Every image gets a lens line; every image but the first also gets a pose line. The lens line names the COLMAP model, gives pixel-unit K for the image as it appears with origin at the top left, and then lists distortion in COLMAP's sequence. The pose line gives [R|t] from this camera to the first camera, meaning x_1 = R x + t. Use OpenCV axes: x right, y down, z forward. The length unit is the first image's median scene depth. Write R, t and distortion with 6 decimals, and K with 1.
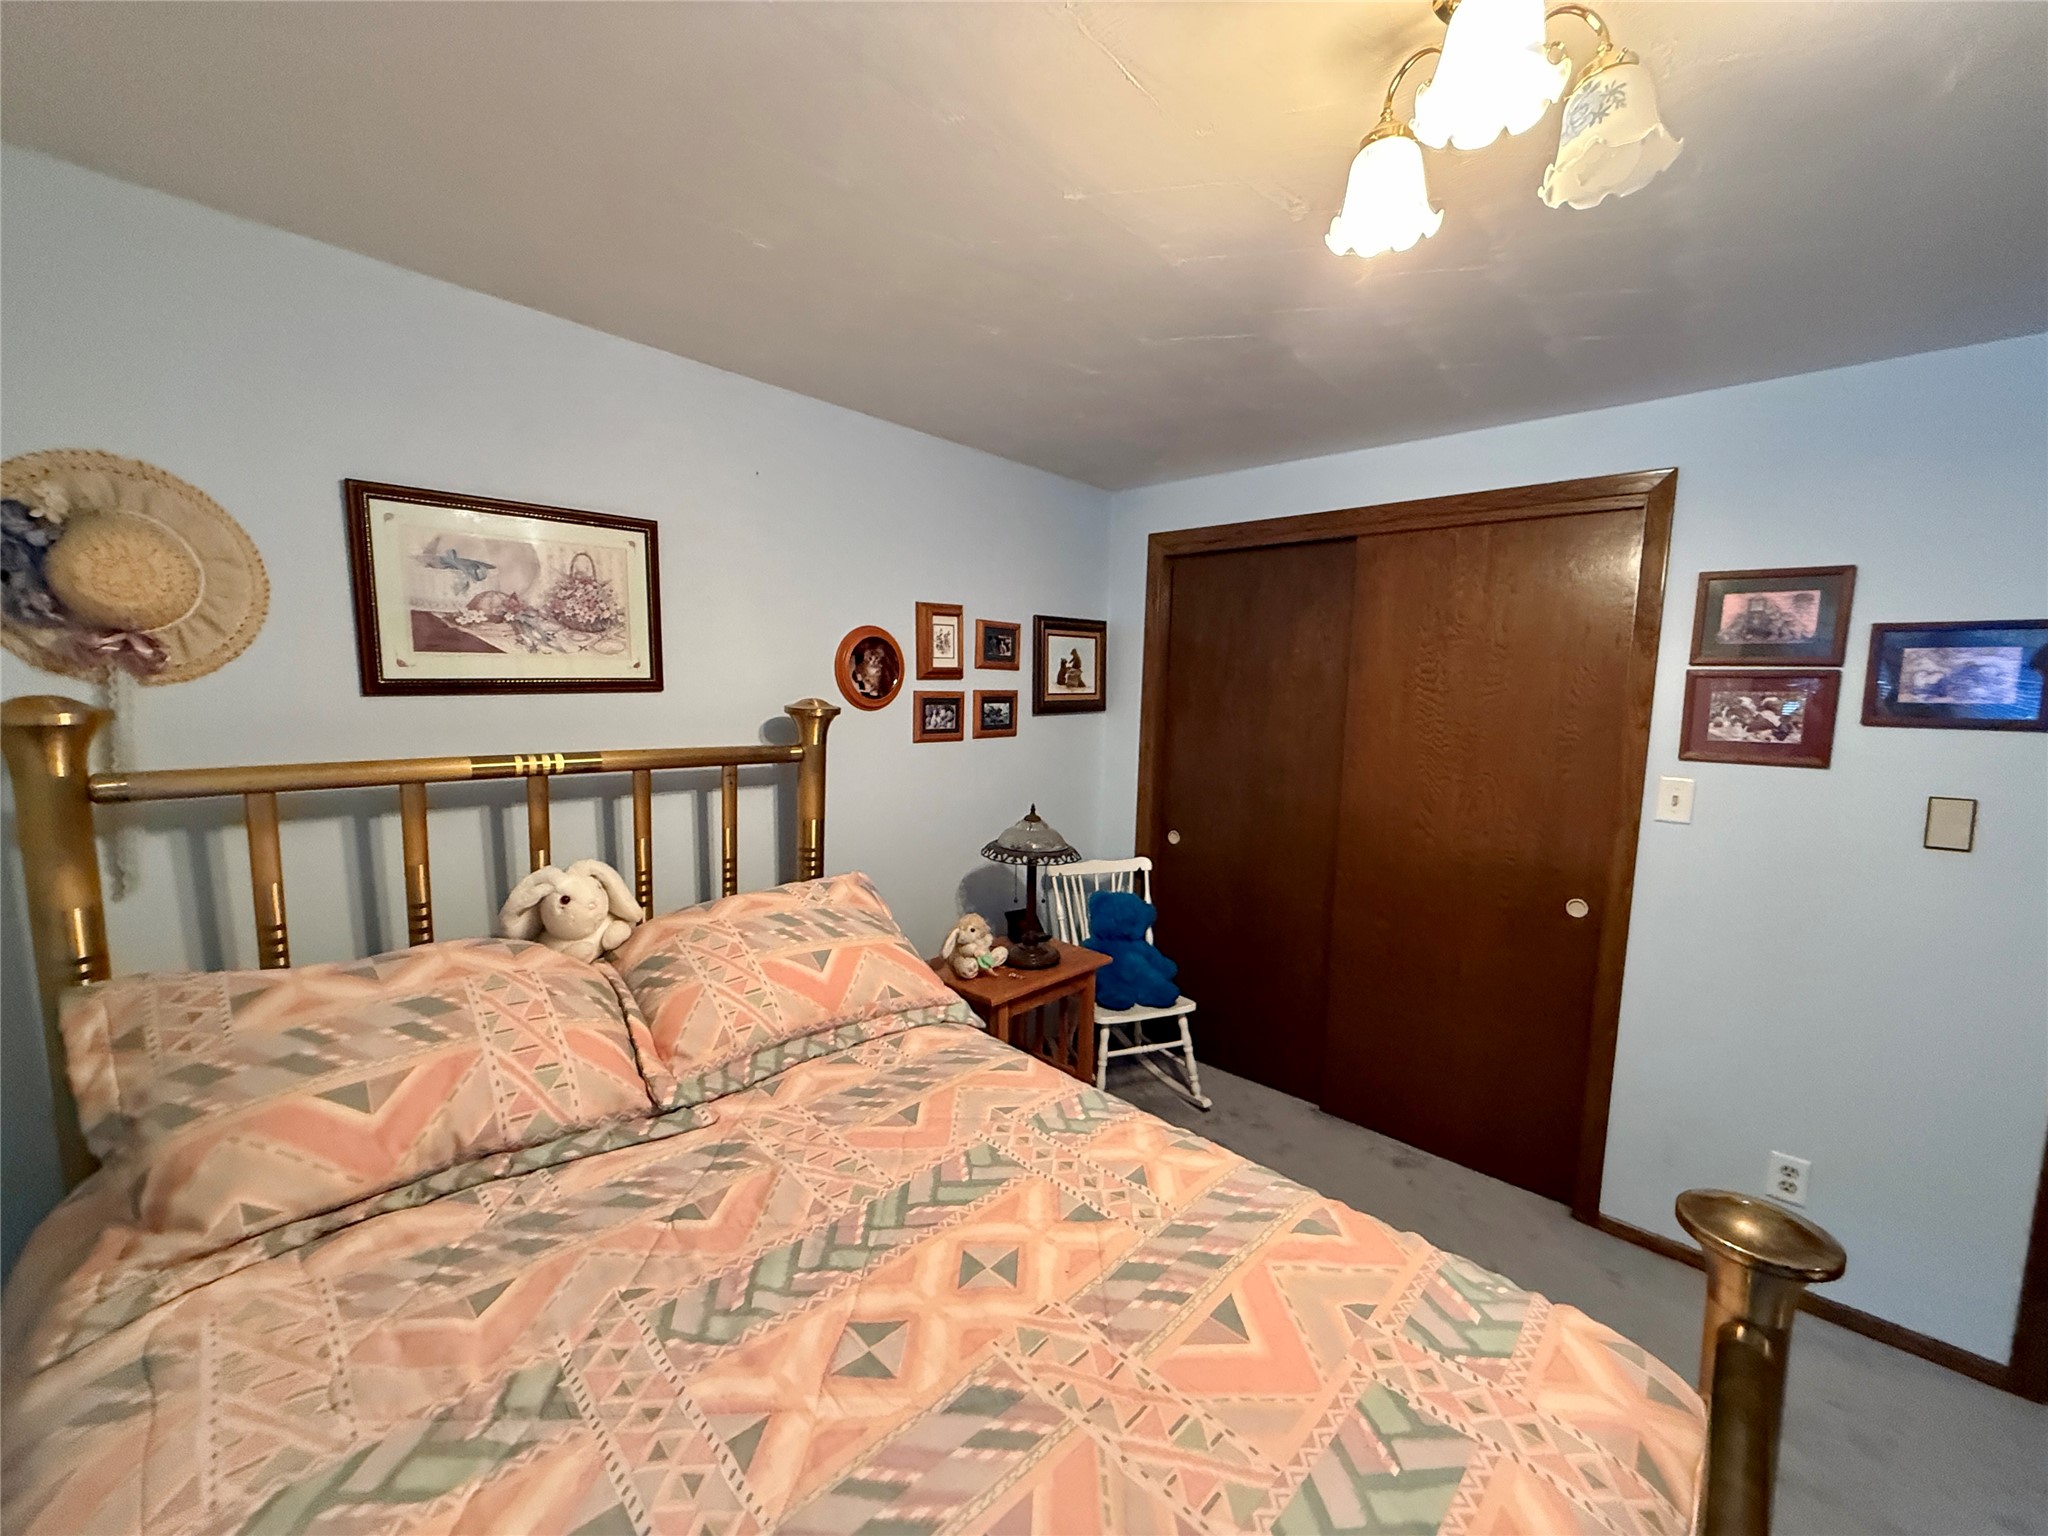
lens RADIAL K [[815.8, 0, 1019.9], [0, 815.8, 769.2], [0, 0, 1]] dist [-0.001378, -0.000038]
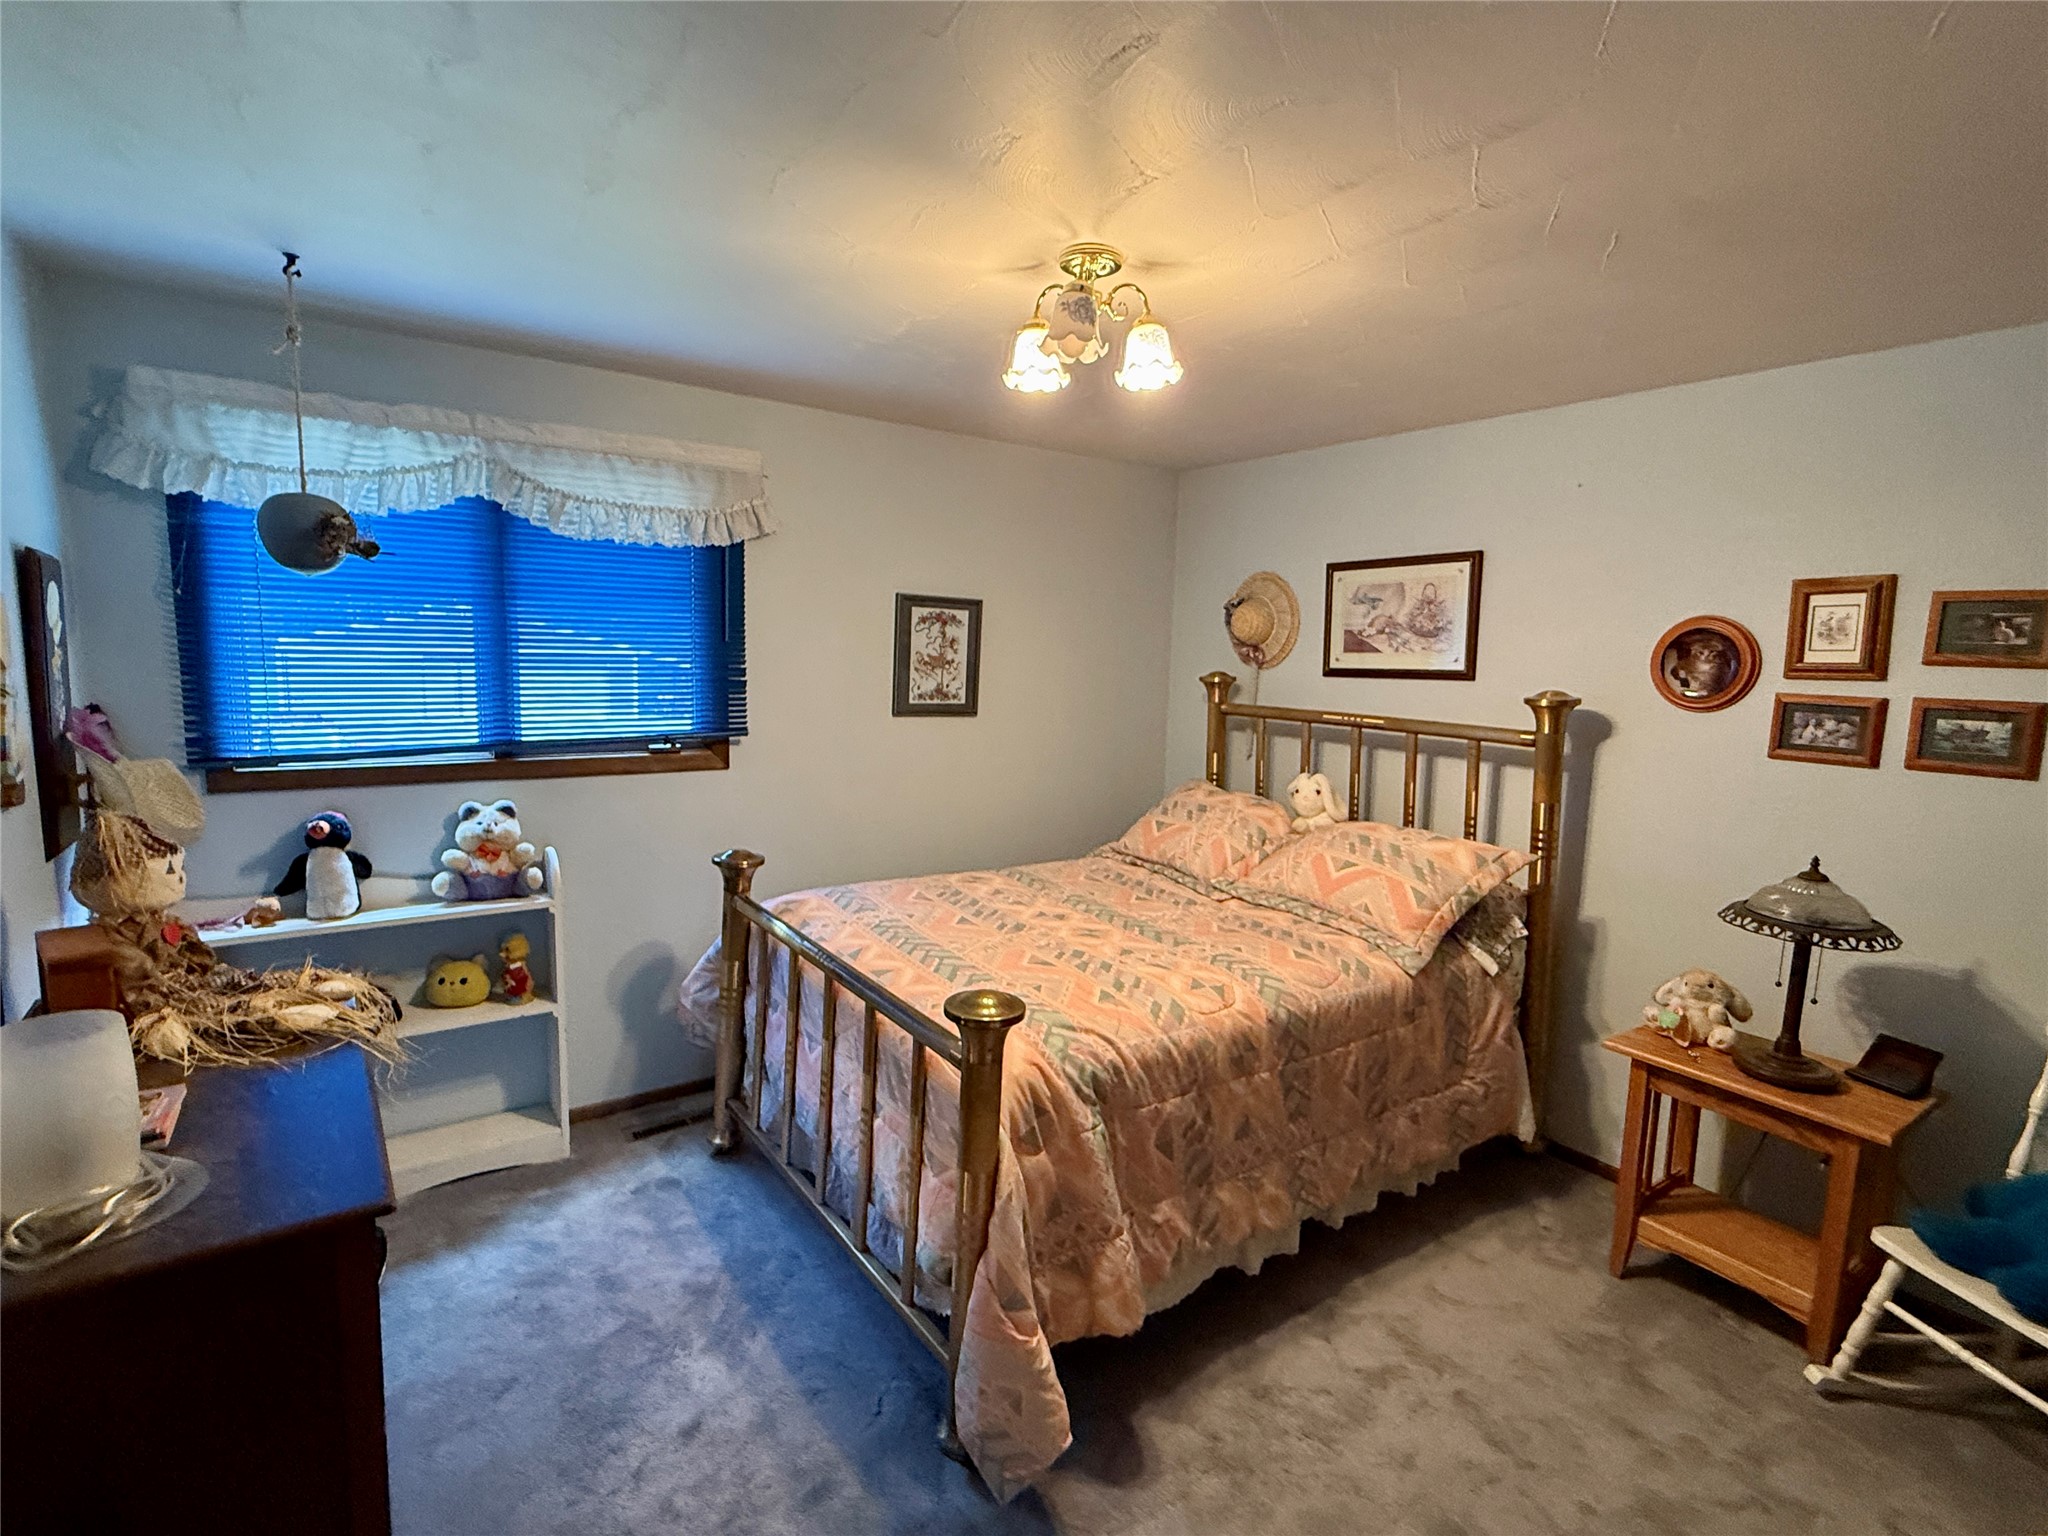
lens RADIAL K [[964.7, 0, 1021.9], [0, 964.7, 765.2], [0, 0, 1]] dist [0.000281, 0.000087]
pose [[-0.206291, 0.089072, -0.974428, 1.331570], [-0.141961, 0.982587, 0.119871, -0.050144], [0.968138, 0.163059, -0.190054, 0.684336]]
